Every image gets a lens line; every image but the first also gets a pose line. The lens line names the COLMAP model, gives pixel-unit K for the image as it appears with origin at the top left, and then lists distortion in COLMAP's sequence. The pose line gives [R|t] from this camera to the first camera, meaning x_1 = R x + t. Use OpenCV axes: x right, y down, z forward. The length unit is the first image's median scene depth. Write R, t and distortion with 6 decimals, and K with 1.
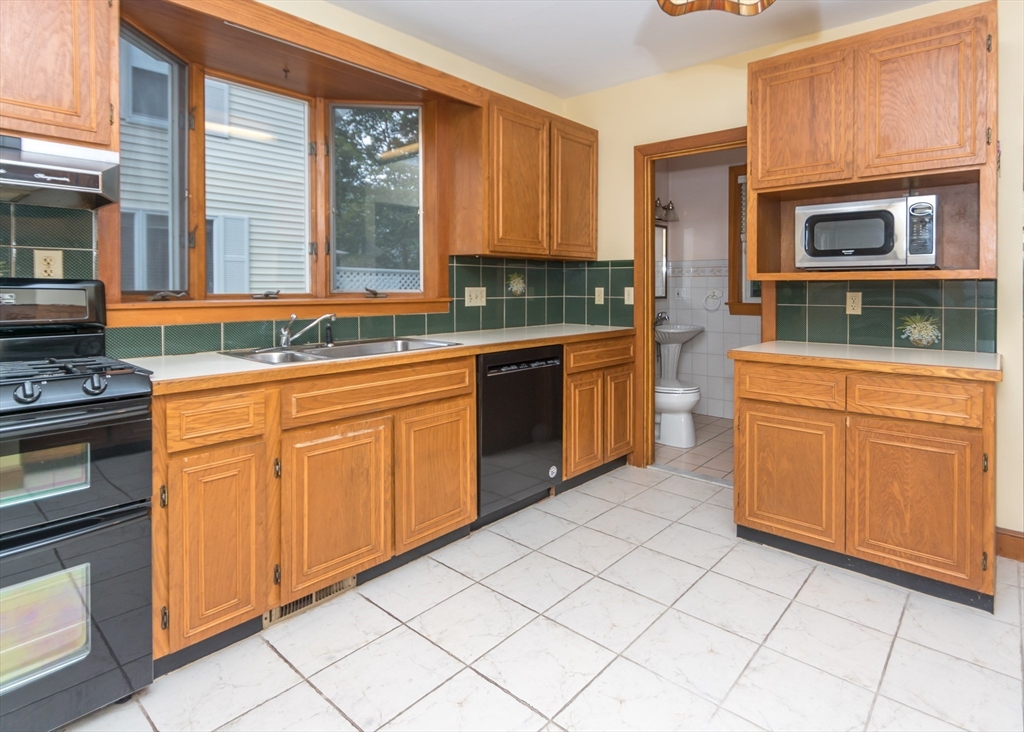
lens RADIAL K [[573.6, 0, 555.4], [0, 573.6, 282.7], [0, 0, 1]] dist [0.017886, -0.011079]
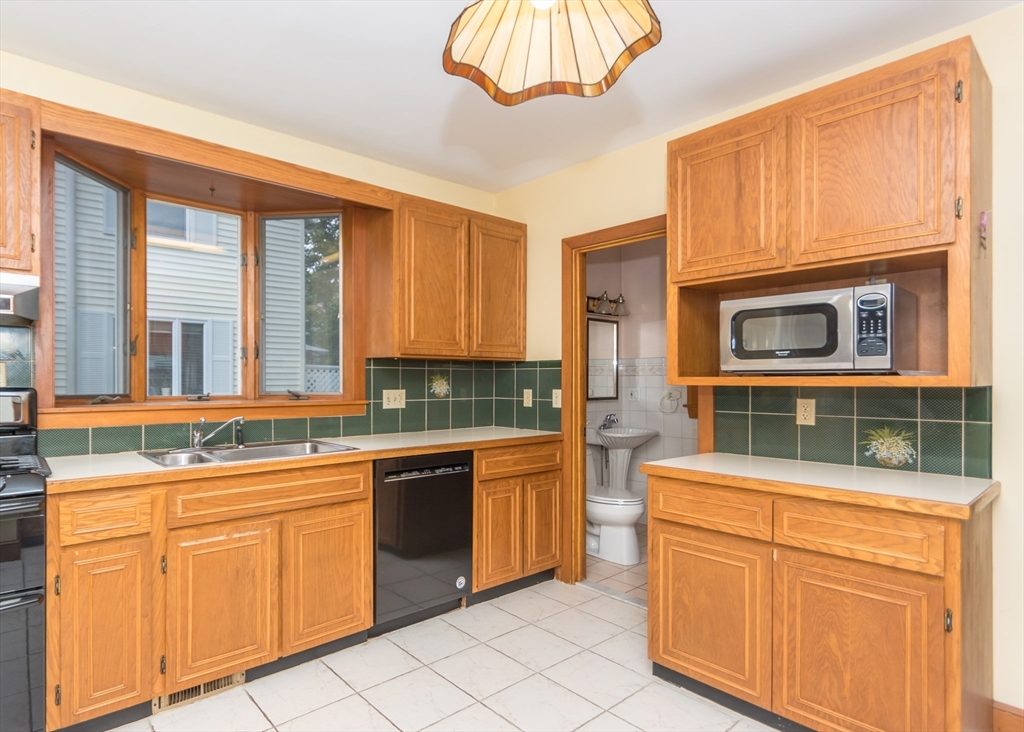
lens RADIAL K [[573.6, 0, 421.7], [0, 573.6, 370.8], [0, 0, 1]] dist [0.017886, -0.011079]
pose [[0.974154, -0.004826, -0.225834, 0.180527], [0.002891, 0.999956, -0.008897, -0.021370], [0.225867, 0.008014, 0.974125, 0.051137]]
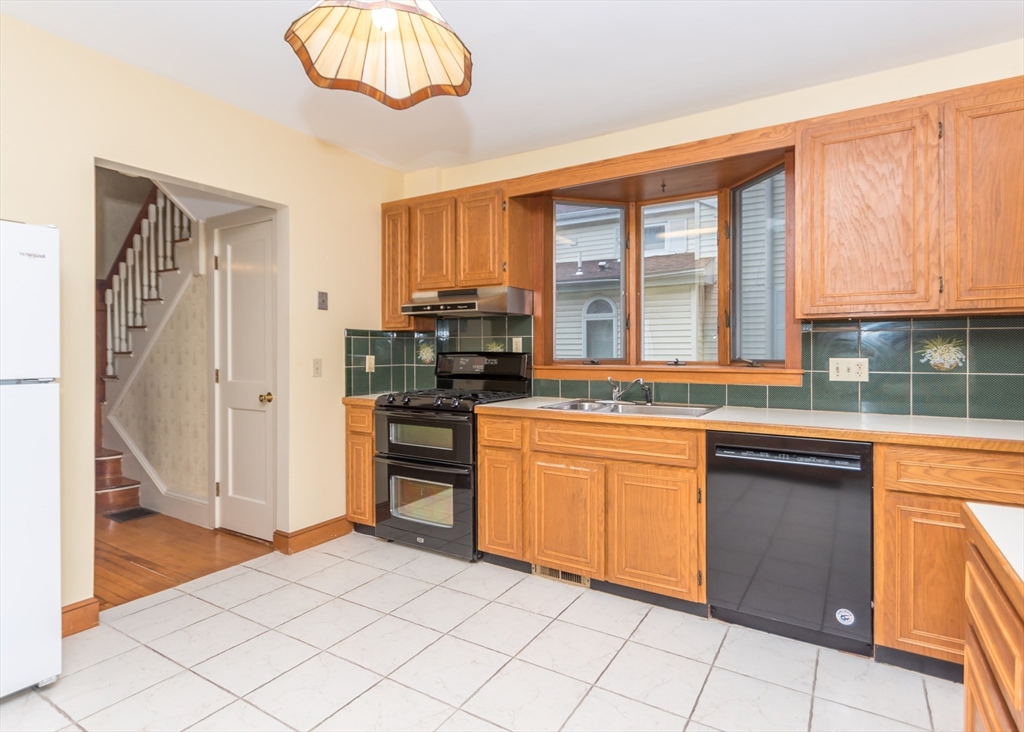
lens RADIAL K [[520.9, 0, 533.8], [0, 520.9, 344.7], [0, 0, 1]] dist [0.017493, -0.004052]
pose [[0.137471, -0.010001, -0.990455, 0.726055], [0.011147, 0.999901, -0.008550, -0.012616], [0.990443, -0.009866, 0.137568, 0.641615]]
